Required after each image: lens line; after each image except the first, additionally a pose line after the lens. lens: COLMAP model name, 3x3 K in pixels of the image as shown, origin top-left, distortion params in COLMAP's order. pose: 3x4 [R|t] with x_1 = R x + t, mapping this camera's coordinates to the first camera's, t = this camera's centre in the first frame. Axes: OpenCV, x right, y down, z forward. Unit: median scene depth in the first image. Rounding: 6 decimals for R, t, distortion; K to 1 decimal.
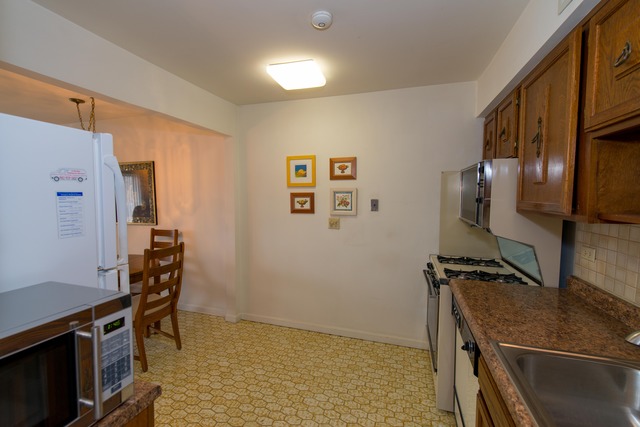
lens RADIAL K [[272.4, 0, 320.0], [0, 272.4, 213.5], [0, 0, 1]] dist [-0.001695, -0.000243]
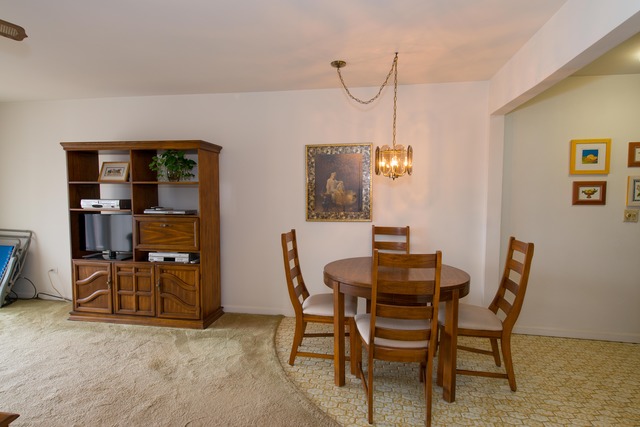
lens RADIAL K [[338.7, 0, 320.0], [0, 338.7, 213.5], [0, 0, 1]] dist [0.004033, -0.000402]
pose [[0.991992, -0.003955, 0.126240, -1.074584], [0.005735, 0.999889, -0.013733, 0.037601], [-0.126172, 0.014347, 0.991905, 0.026584]]
